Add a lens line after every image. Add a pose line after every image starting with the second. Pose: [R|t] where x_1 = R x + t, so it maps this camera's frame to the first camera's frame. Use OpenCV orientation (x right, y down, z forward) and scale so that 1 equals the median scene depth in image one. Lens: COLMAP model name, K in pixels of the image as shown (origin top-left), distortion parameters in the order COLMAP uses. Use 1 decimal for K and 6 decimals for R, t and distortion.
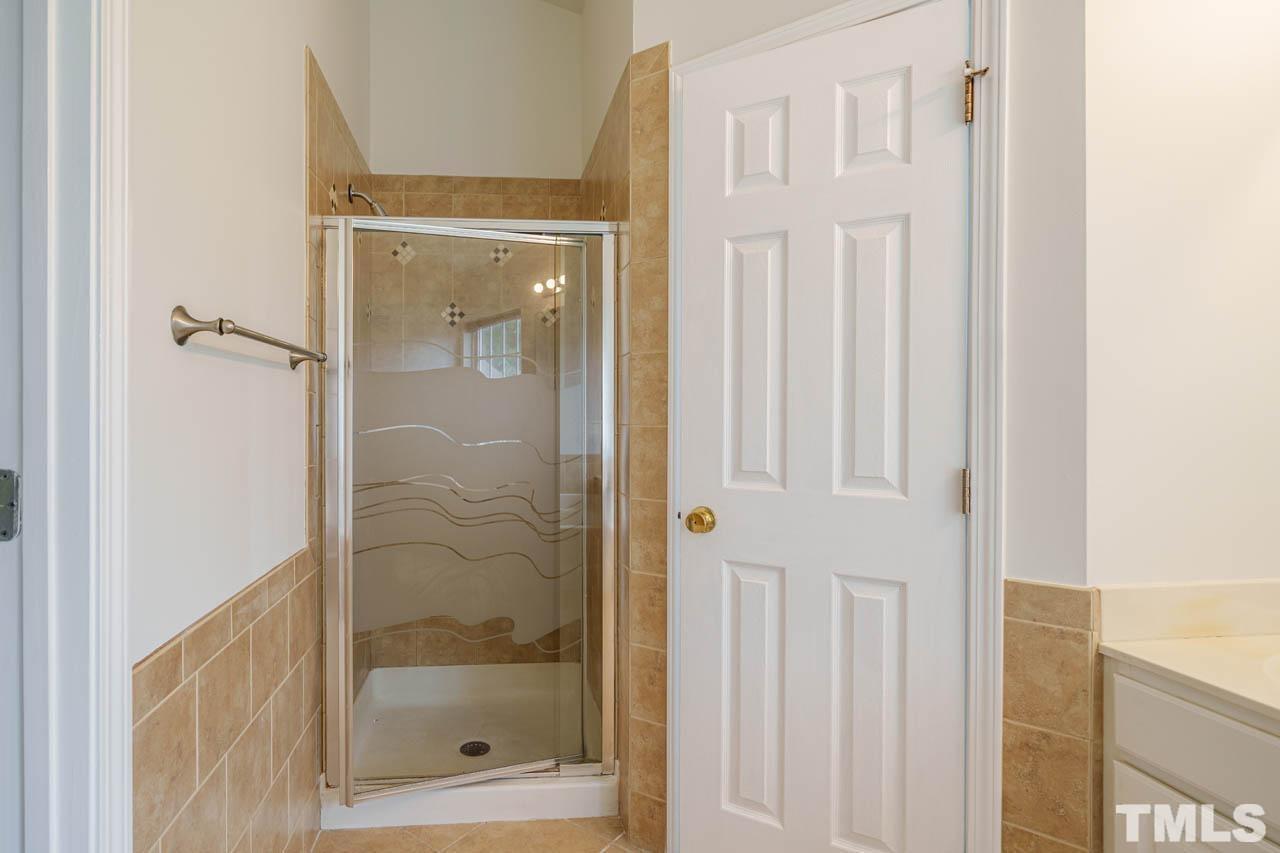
lens RADIAL K [[513.9, 0, 639.7], [0, 513.9, 423.2], [0, 0, 1]] dist [0.002886, 0.000230]
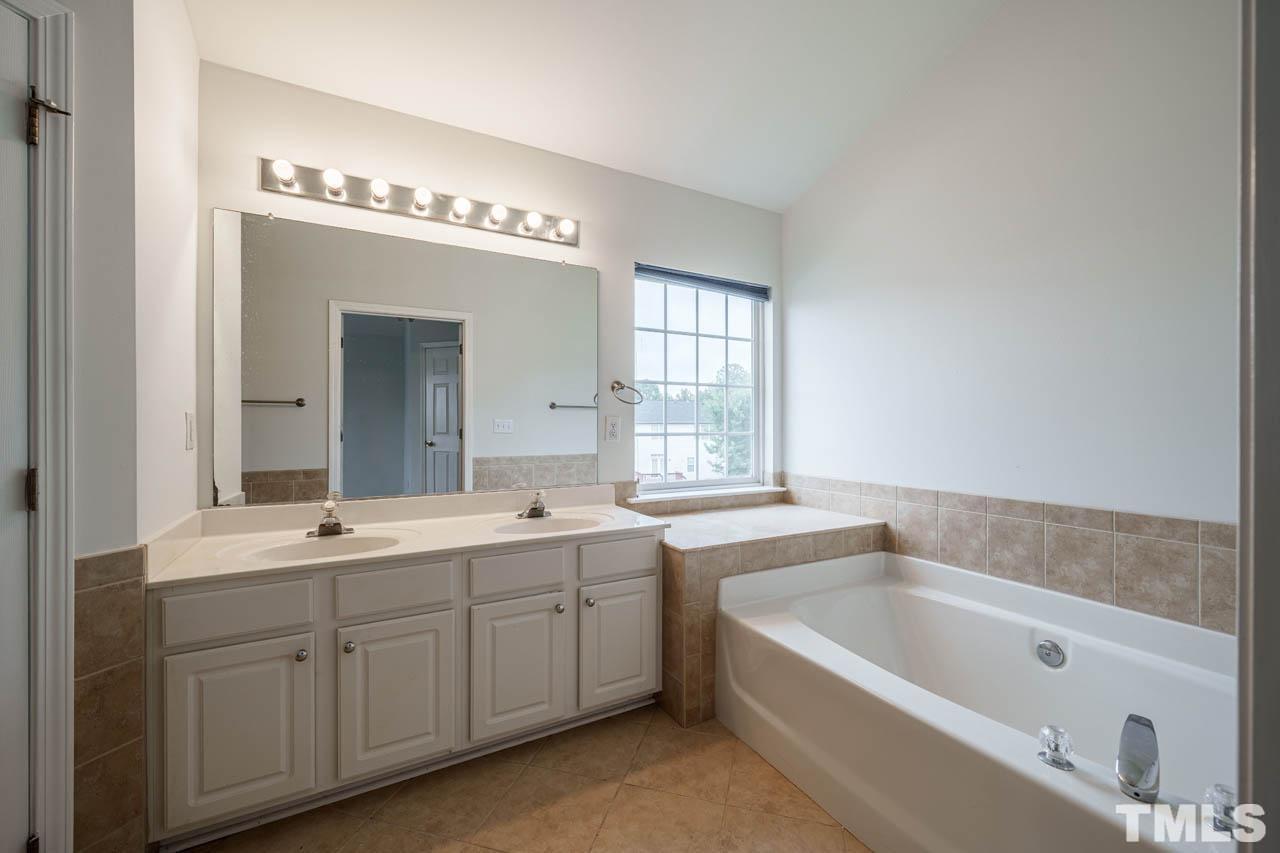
lens RADIAL K [[513.9, 0, 639.6], [0, 513.9, 424.4], [0, 0, 1]] dist [0.002886, 0.000230]
pose [[-0.226225, -0.003741, 0.974068, -0.723728], [0.004050, 0.999980, 0.004781, -0.001846], [-0.974067, 0.005026, -0.226205, 0.019441]]
